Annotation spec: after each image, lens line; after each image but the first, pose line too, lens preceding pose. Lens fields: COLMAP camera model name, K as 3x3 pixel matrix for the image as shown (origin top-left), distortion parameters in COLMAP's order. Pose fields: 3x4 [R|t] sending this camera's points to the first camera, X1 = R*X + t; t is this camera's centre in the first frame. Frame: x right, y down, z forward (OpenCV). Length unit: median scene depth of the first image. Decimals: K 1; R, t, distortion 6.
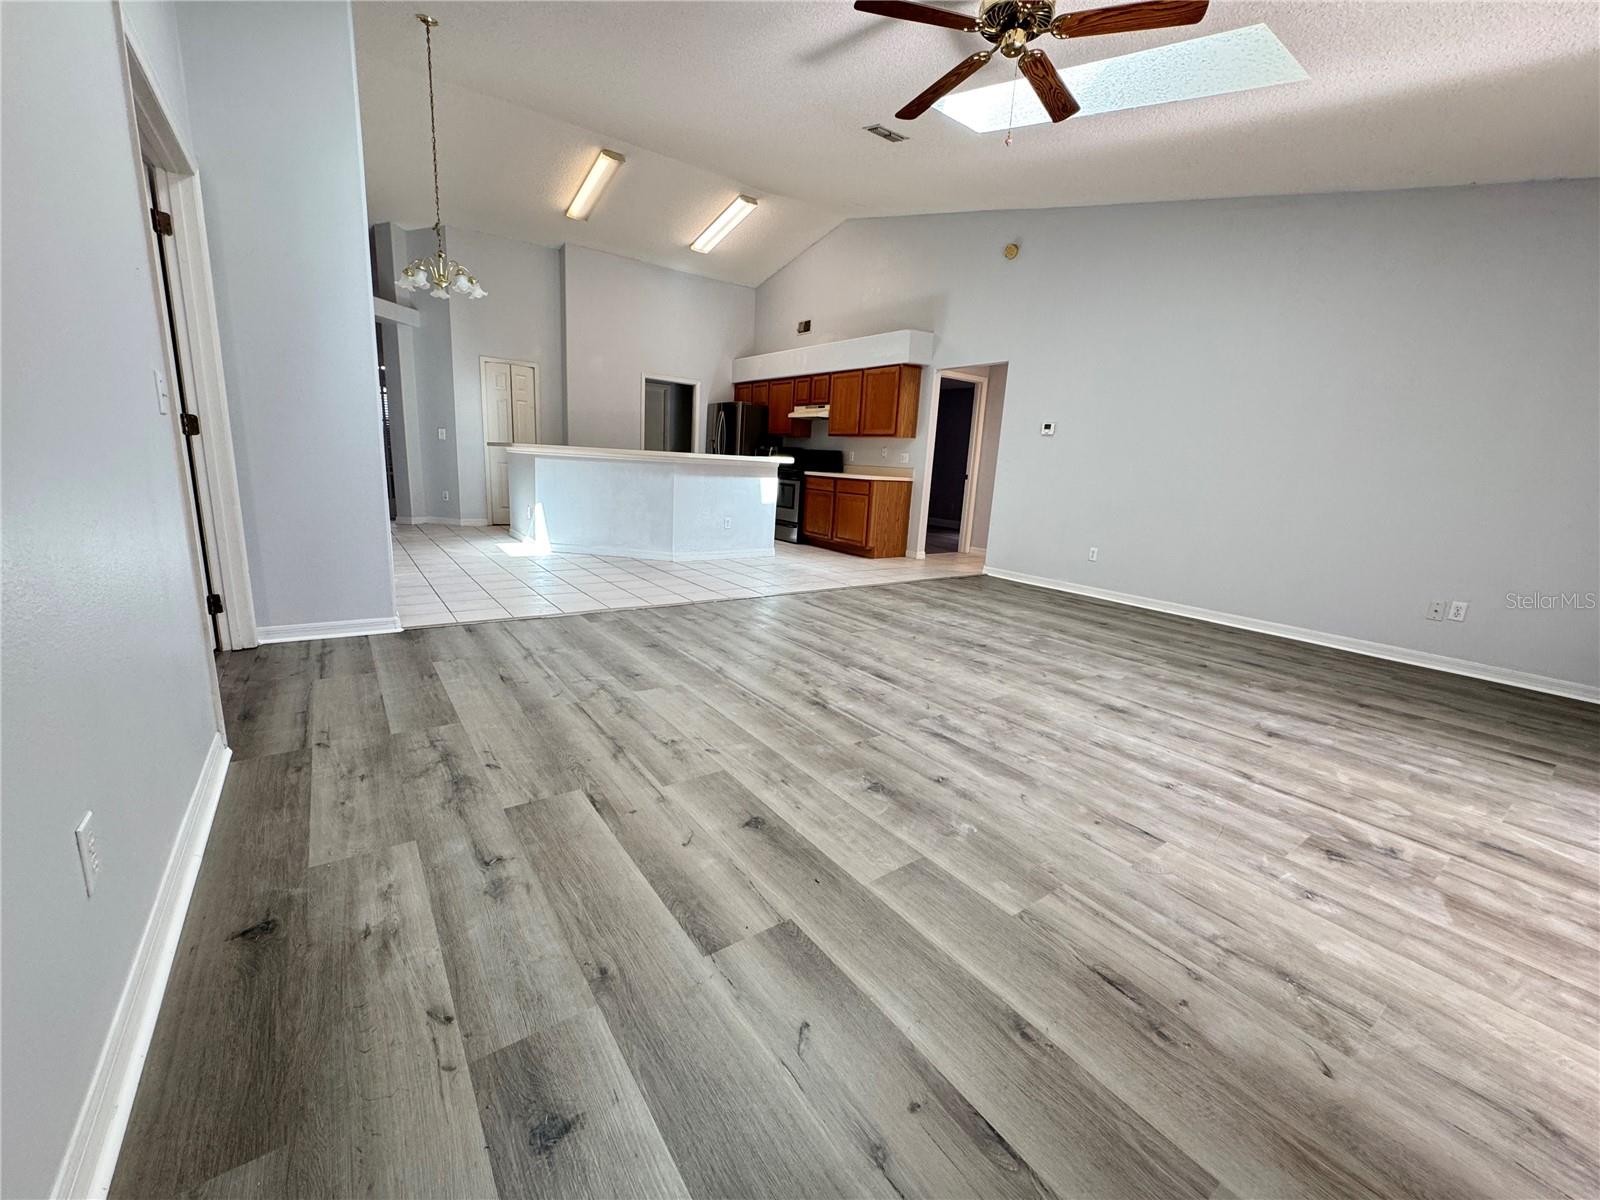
lens RADIAL K [[639.5, 0, 799.5], [0, 639.5, 599.0], [0, 0, 1]] dist [-0.003775, 0.000531]
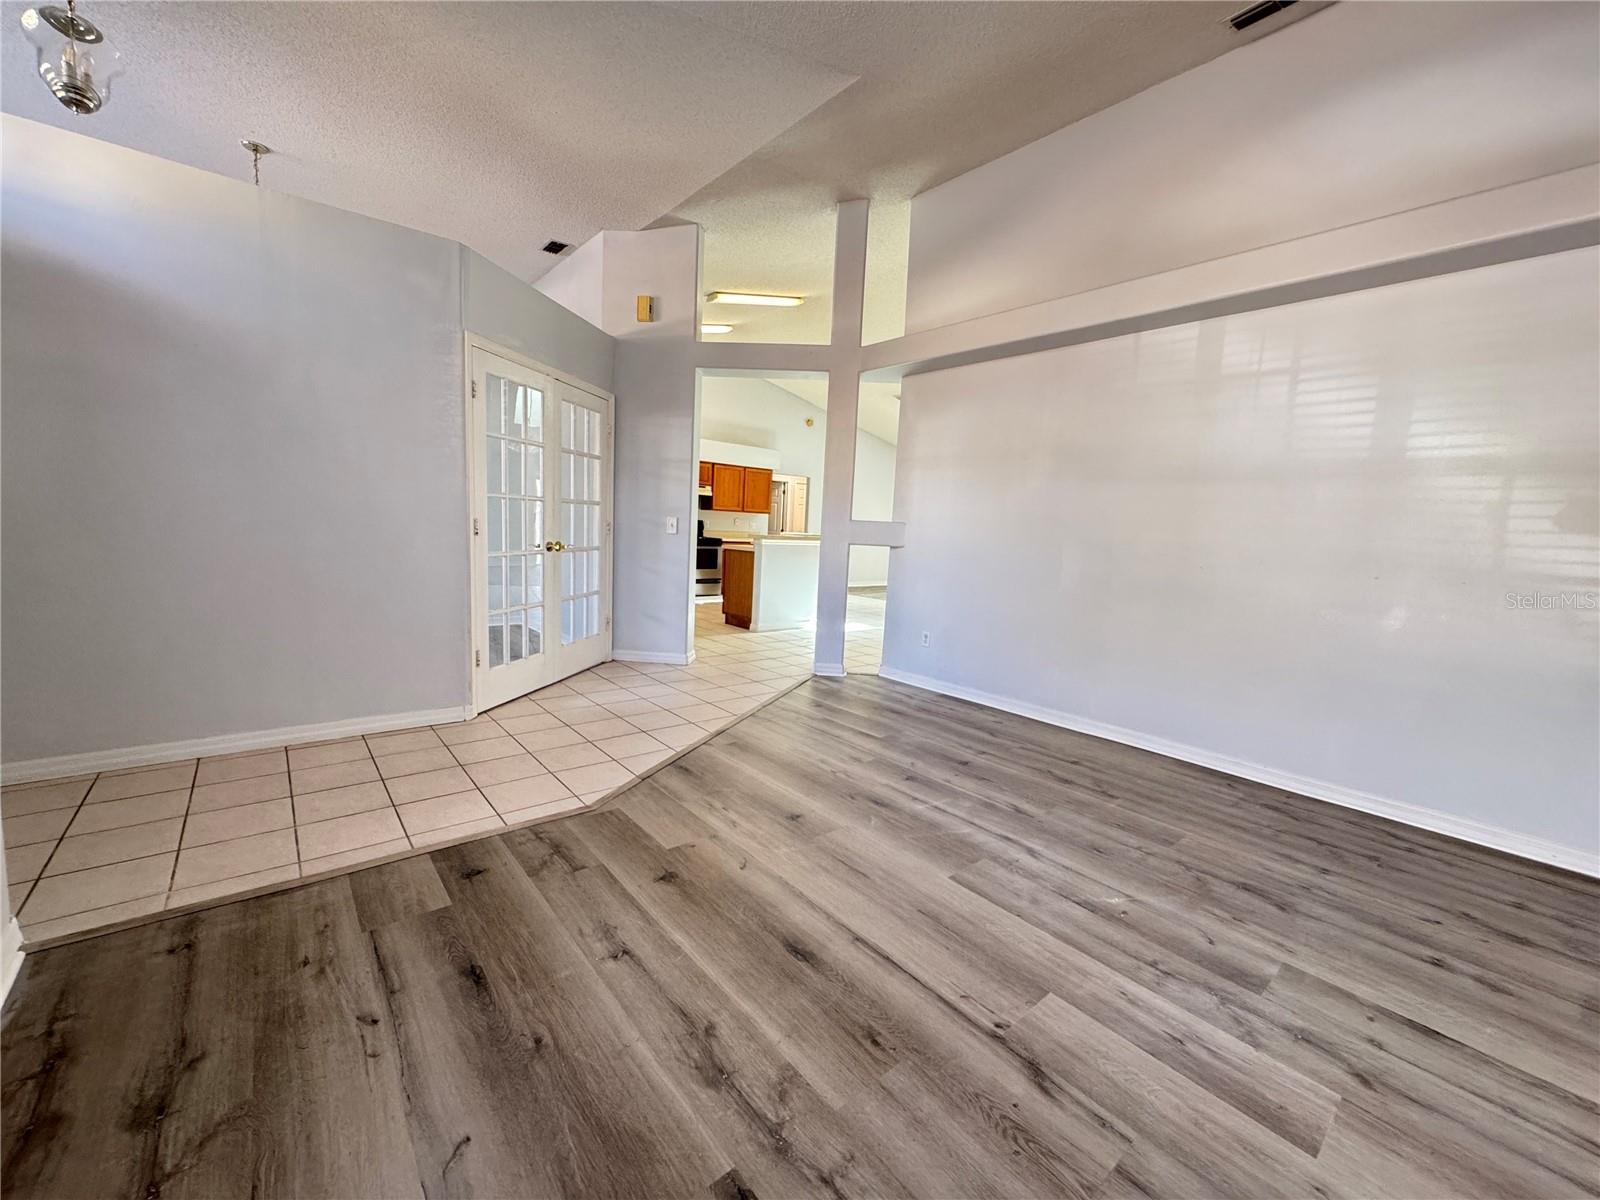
lens RADIAL K [[639.5, 0, 799.5], [0, 639.5, 599.0], [0, 0, 1]] dist [-0.003775, 0.000531]
pose [[-0.067460, -0.168084, 0.983462, -3.766685], [0.159606, 0.971195, 0.176936, -0.830078], [-0.984873, 0.168903, -0.038690, 2.674150]]
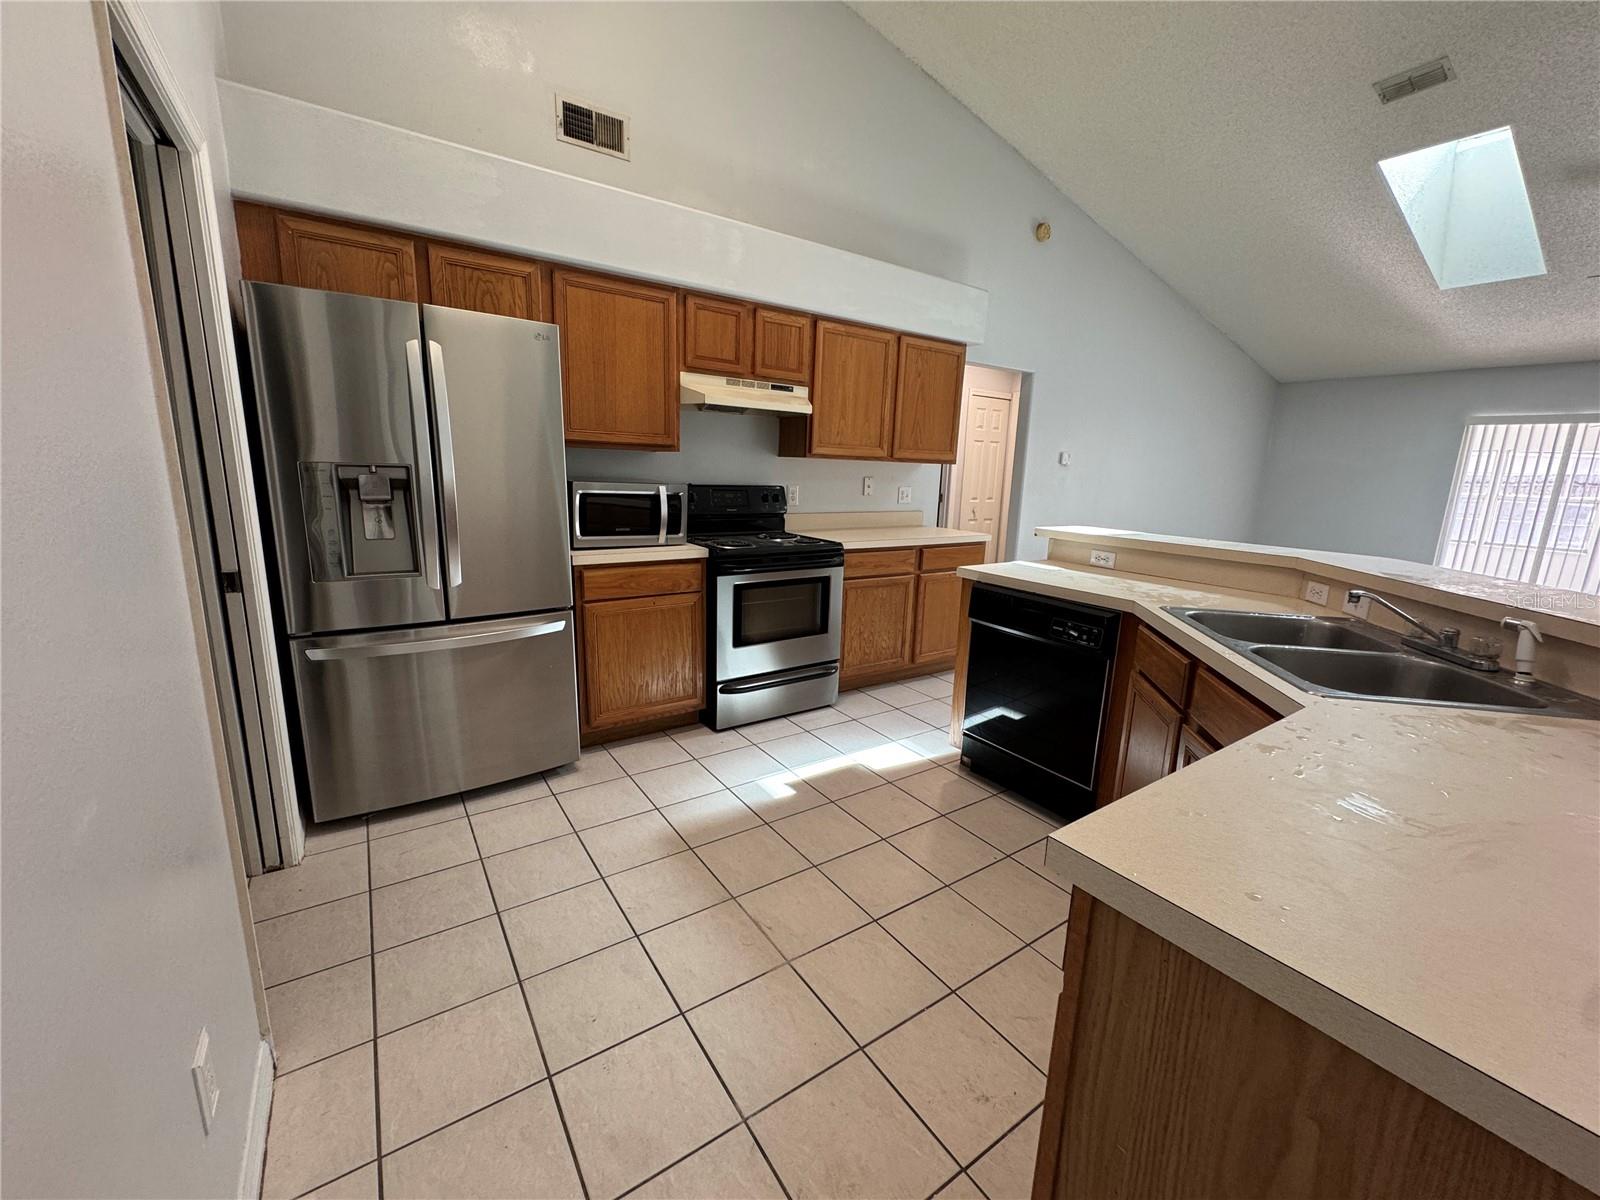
lens RADIAL K [[639.5, 0, 799.5], [0, 639.5, 599.0], [0, 0, 1]] dist [-0.003775, 0.000531]
pose [[0.030878, -0.251996, 0.967236, -1.232905], [0.180517, 0.953190, 0.242574, -0.799029], [-0.983087, 0.167113, 0.074922, 2.924123]]
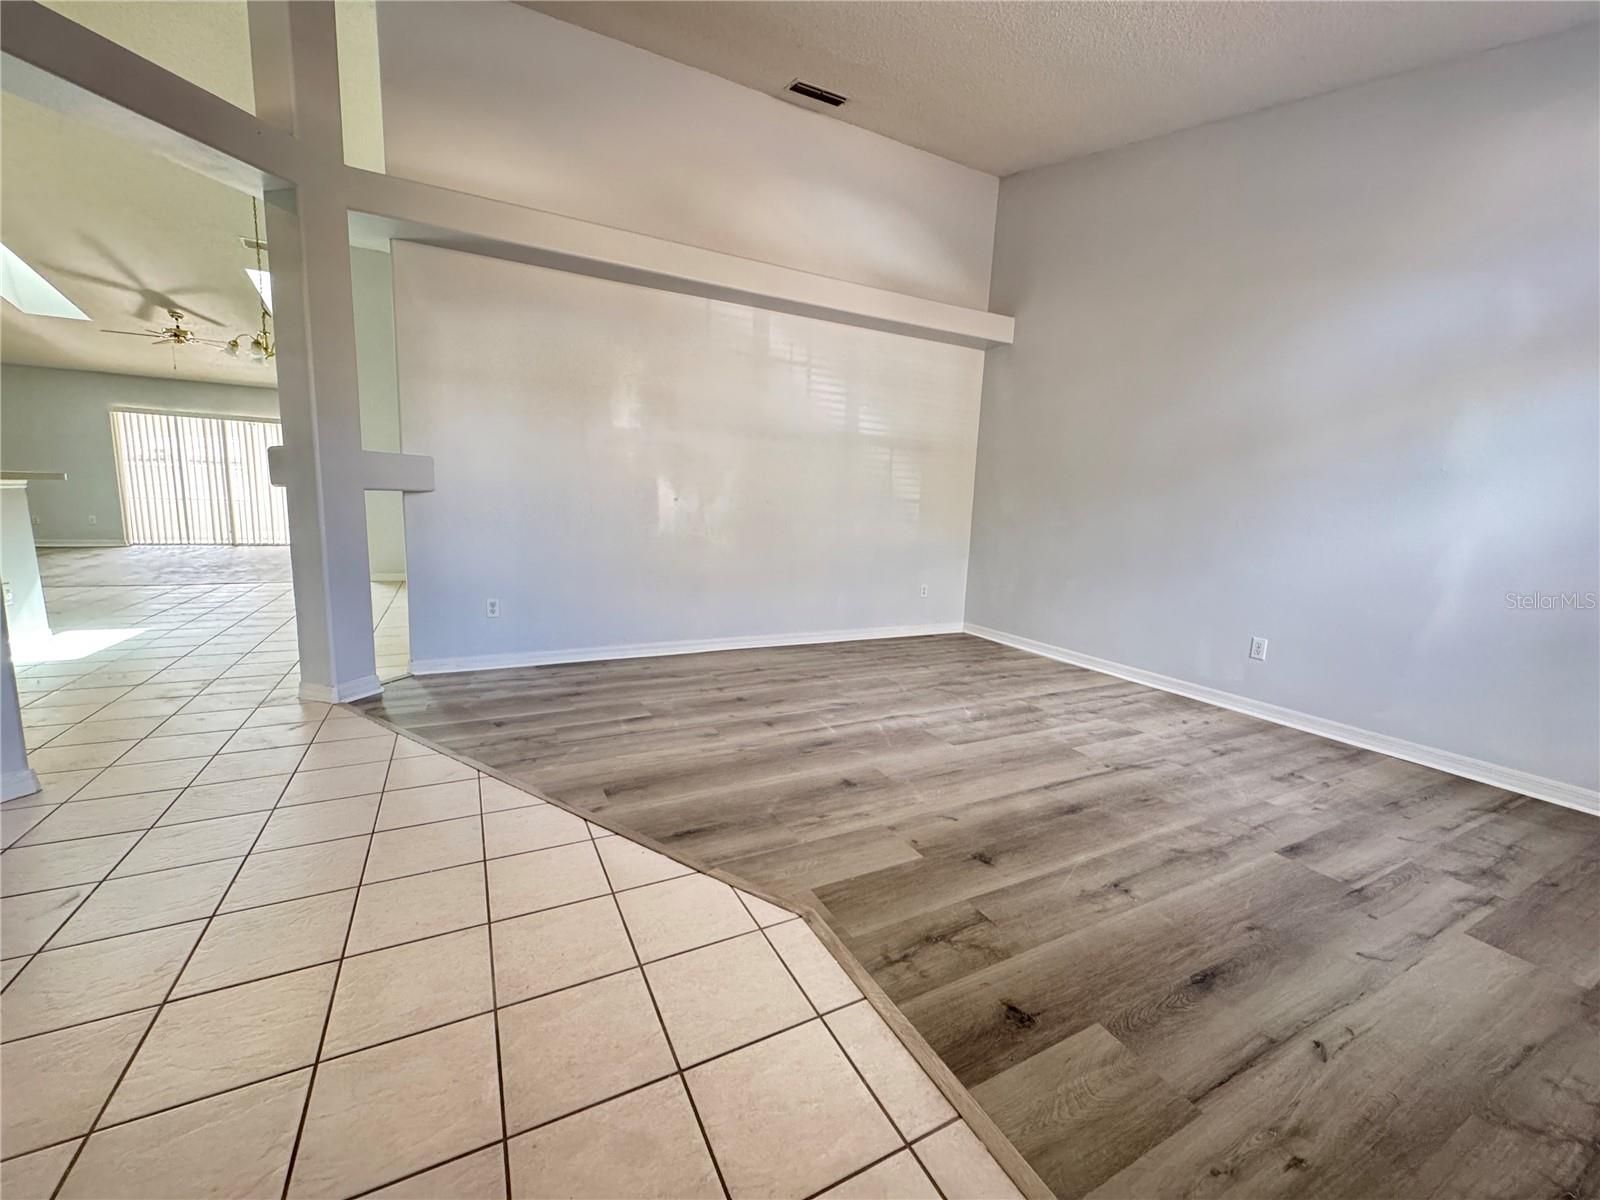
lens RADIAL K [[639.5, 0, 799.5], [0, 639.5, 599.0], [0, 0, 1]] dist [-0.003775, 0.000531]
pose [[-0.985314, -0.113479, 0.127590, -2.892566], [-0.059845, 0.929321, 0.364390, -0.924681], [-0.159922, 0.351403, -0.922464, 3.473451]]
